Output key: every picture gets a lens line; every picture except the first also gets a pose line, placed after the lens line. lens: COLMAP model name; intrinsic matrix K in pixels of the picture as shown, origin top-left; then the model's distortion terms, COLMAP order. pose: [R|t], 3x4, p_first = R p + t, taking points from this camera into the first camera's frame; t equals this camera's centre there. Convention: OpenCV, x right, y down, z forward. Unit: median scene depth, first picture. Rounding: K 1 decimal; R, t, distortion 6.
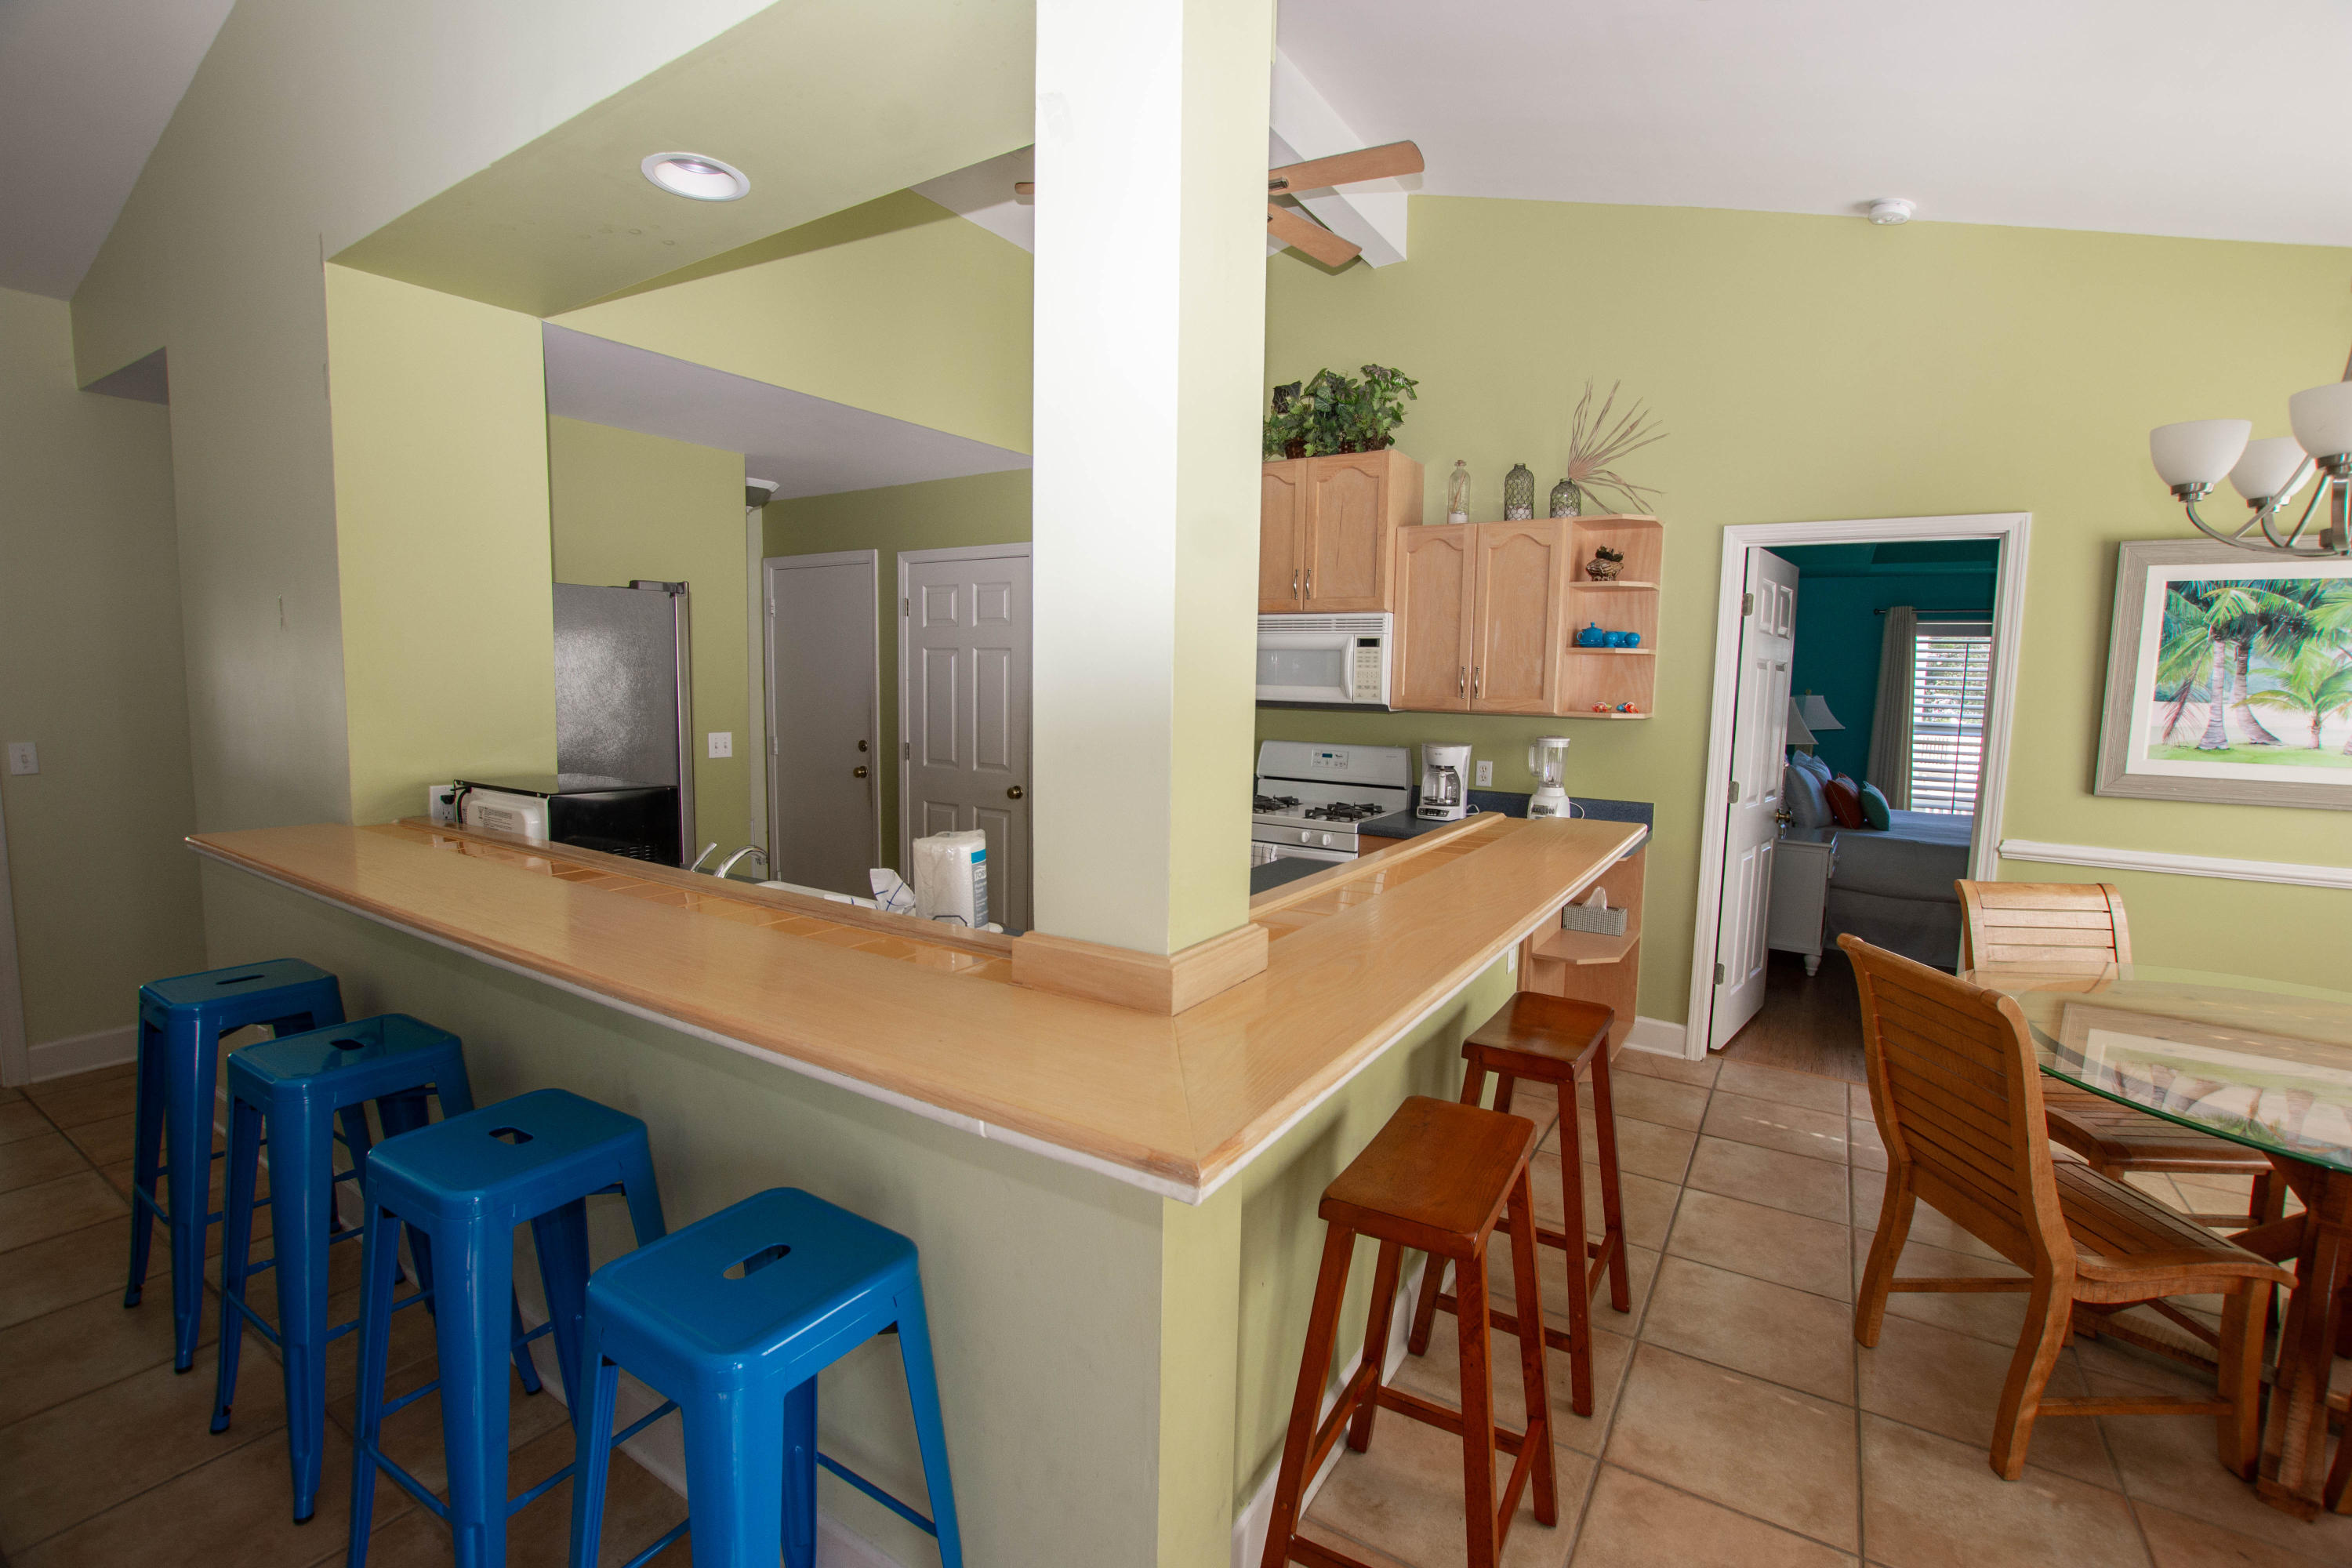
lens RADIAL K [[1033.3, 0, 1188.1], [0, 1033.3, 782.1], [0, 0, 1]] dist [-0.037220, 0.006549]
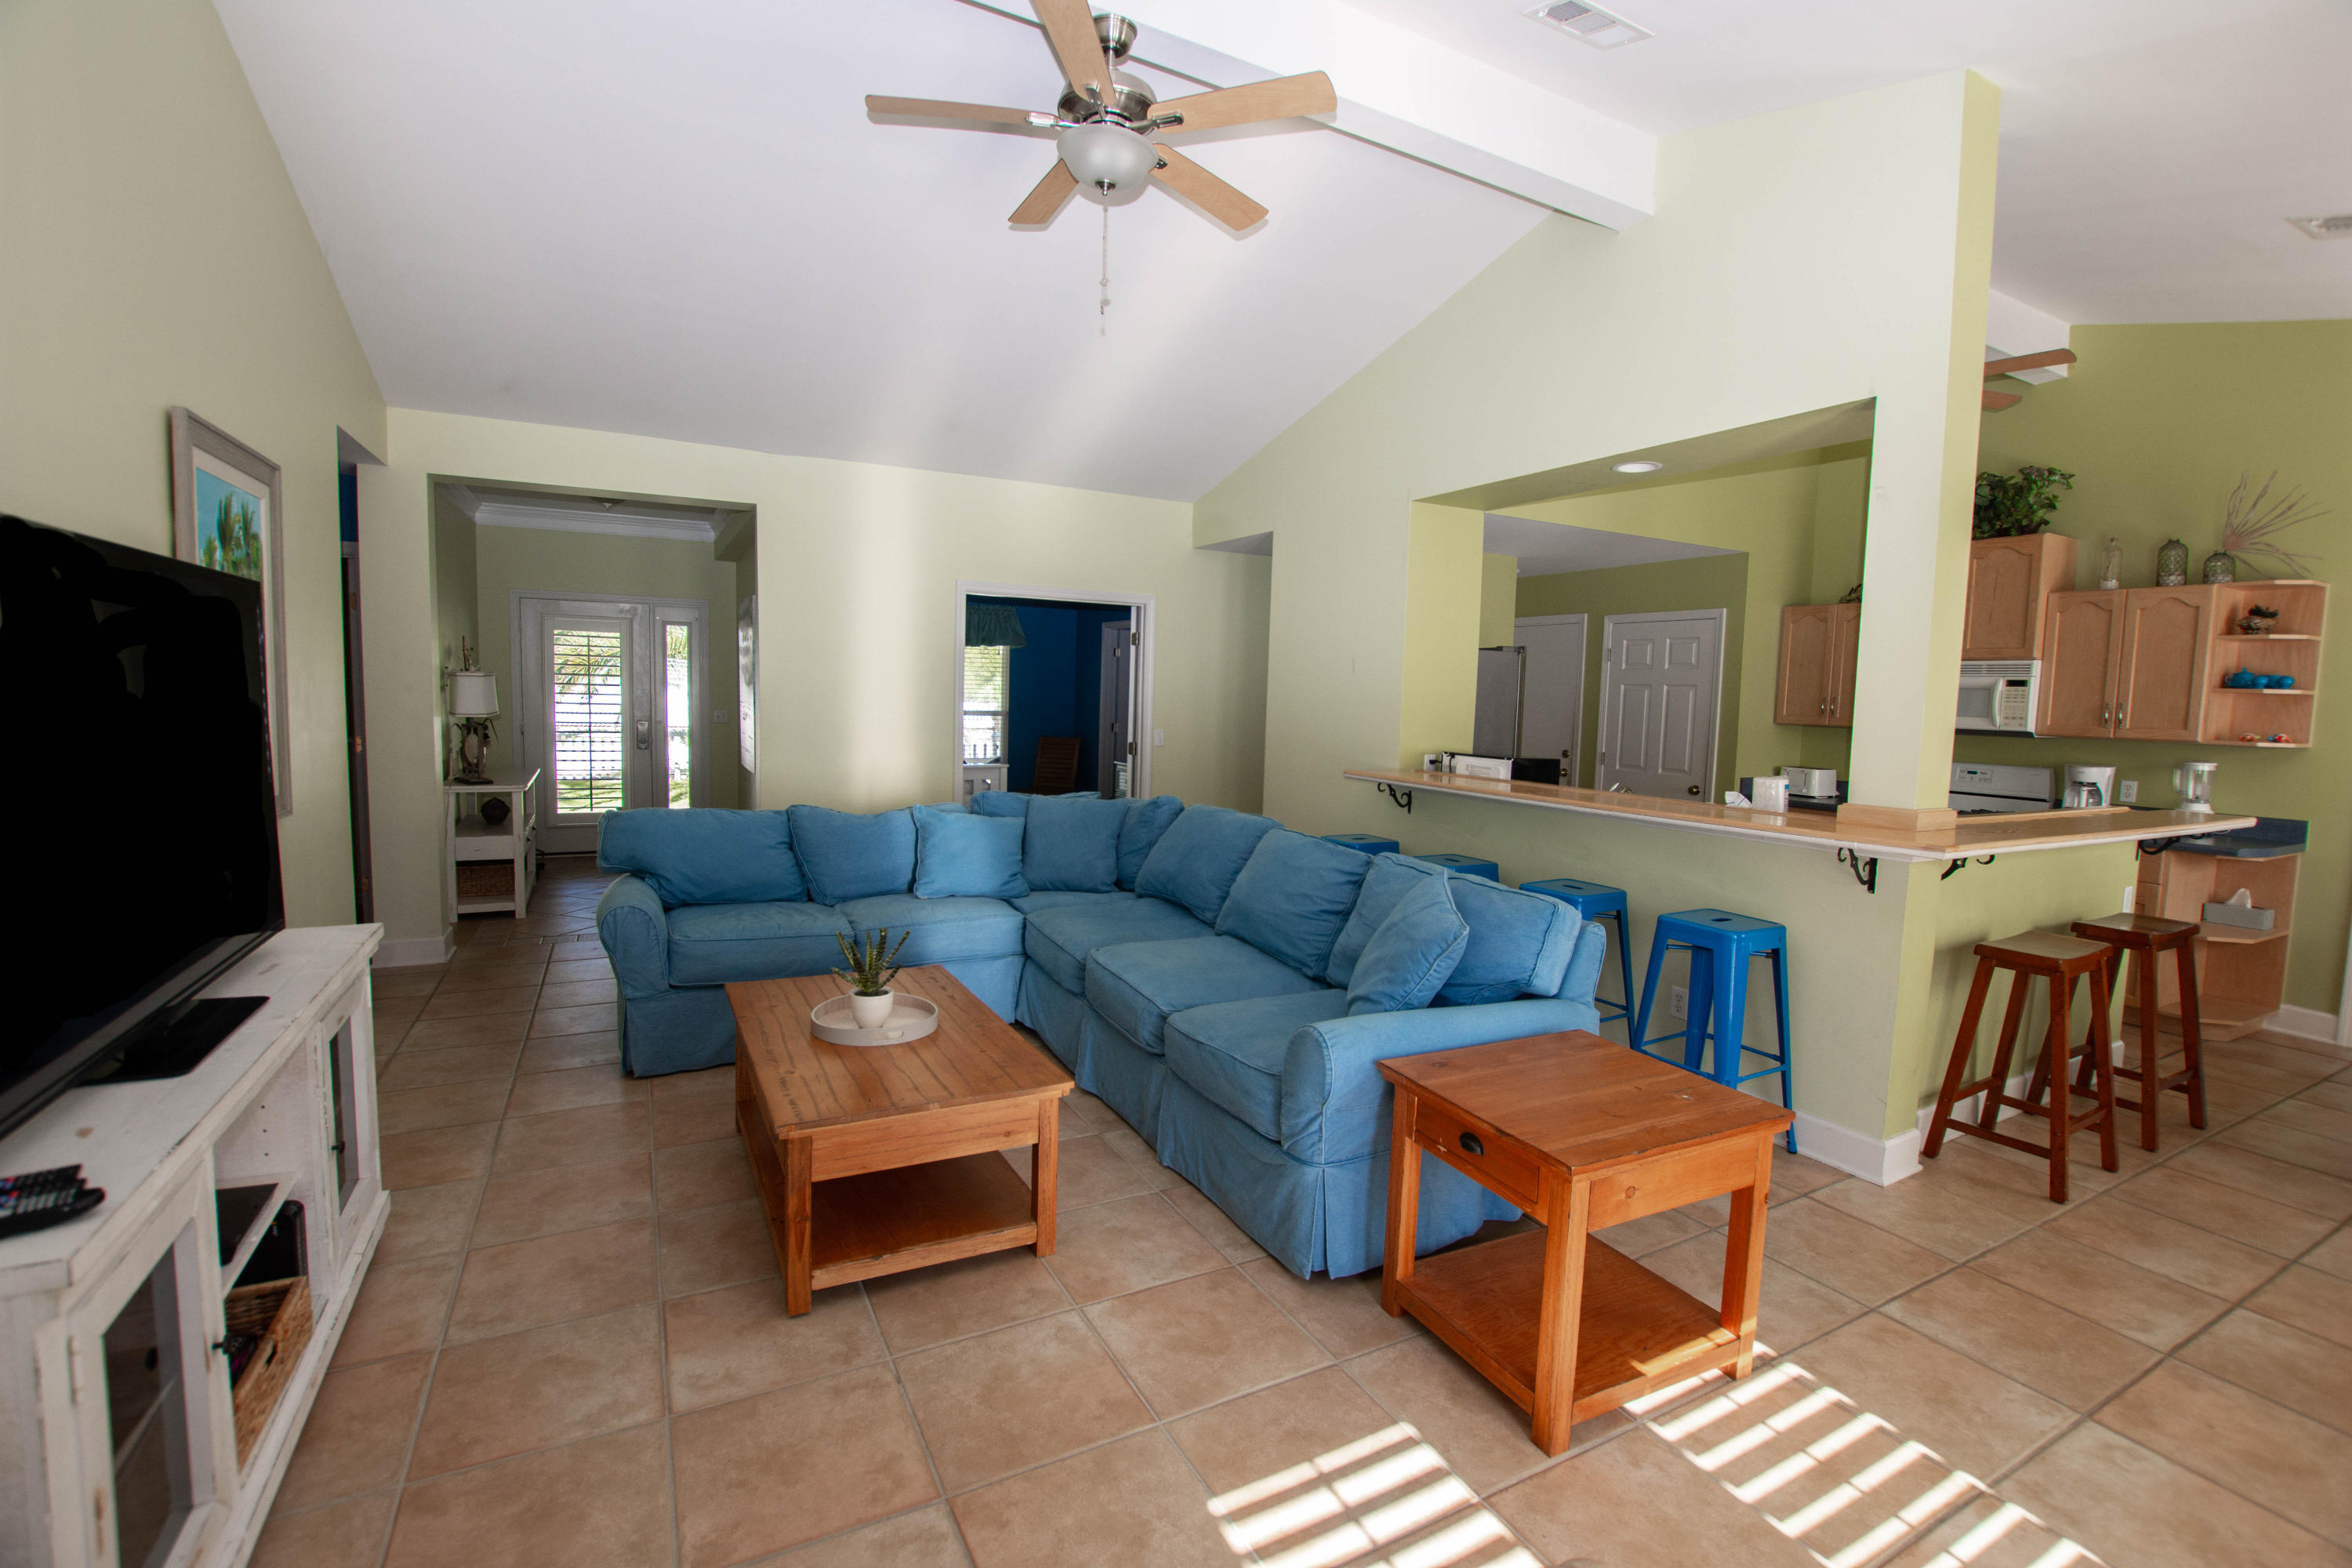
lens RADIAL K [[1033.3, 0, 1188.1], [0, 1033.3, 782.1], [0, 0, 1]] dist [-0.037220, 0.006549]
pose [[0.871121, 0.048259, -0.488691, -0.109138], [-0.062678, 0.997947, -0.013177, 0.072911], [0.487052, 0.042109, 0.872357, -0.629289]]
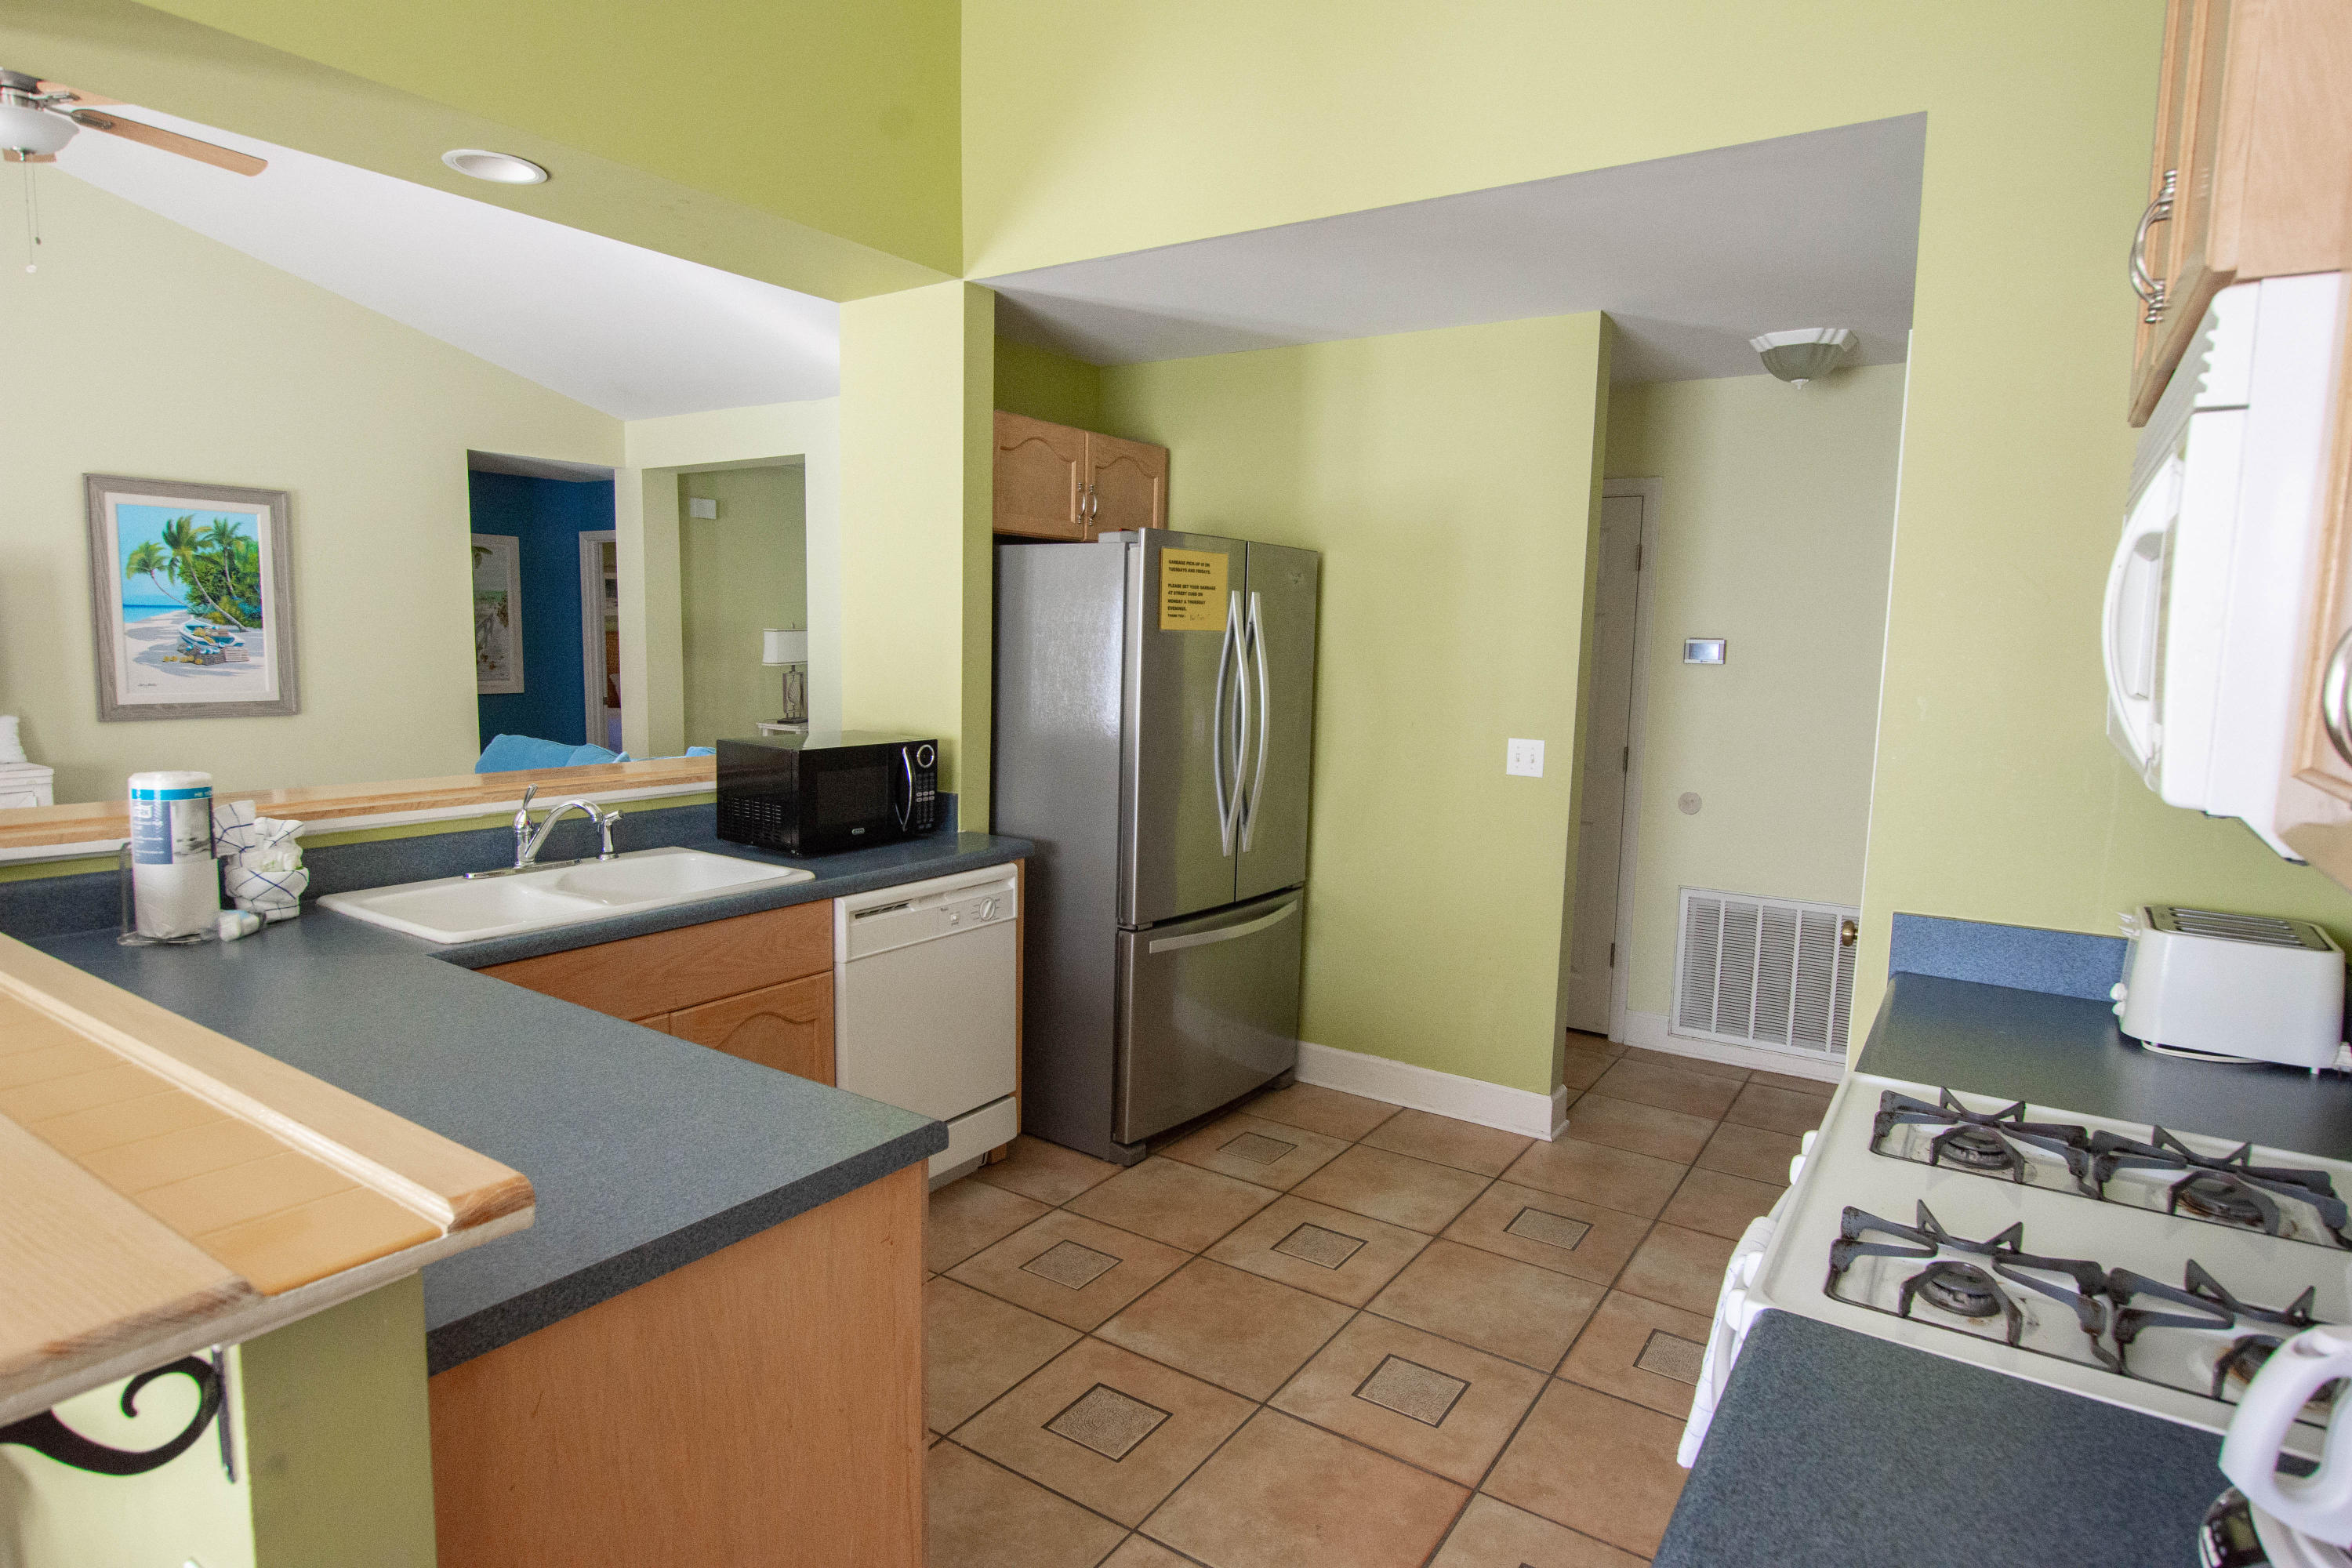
lens RADIAL K [[1276.8, 0, 1187.9], [0, 1276.8, 785.2], [0, 0, 1]] dist [-0.021303, 0.003664]
pose [[-0.022085, 0.098311, -0.994911, 0.437368], [-0.127386, 0.986765, 0.100334, -0.082944], [0.991607, 0.128954, -0.009269, 0.880663]]
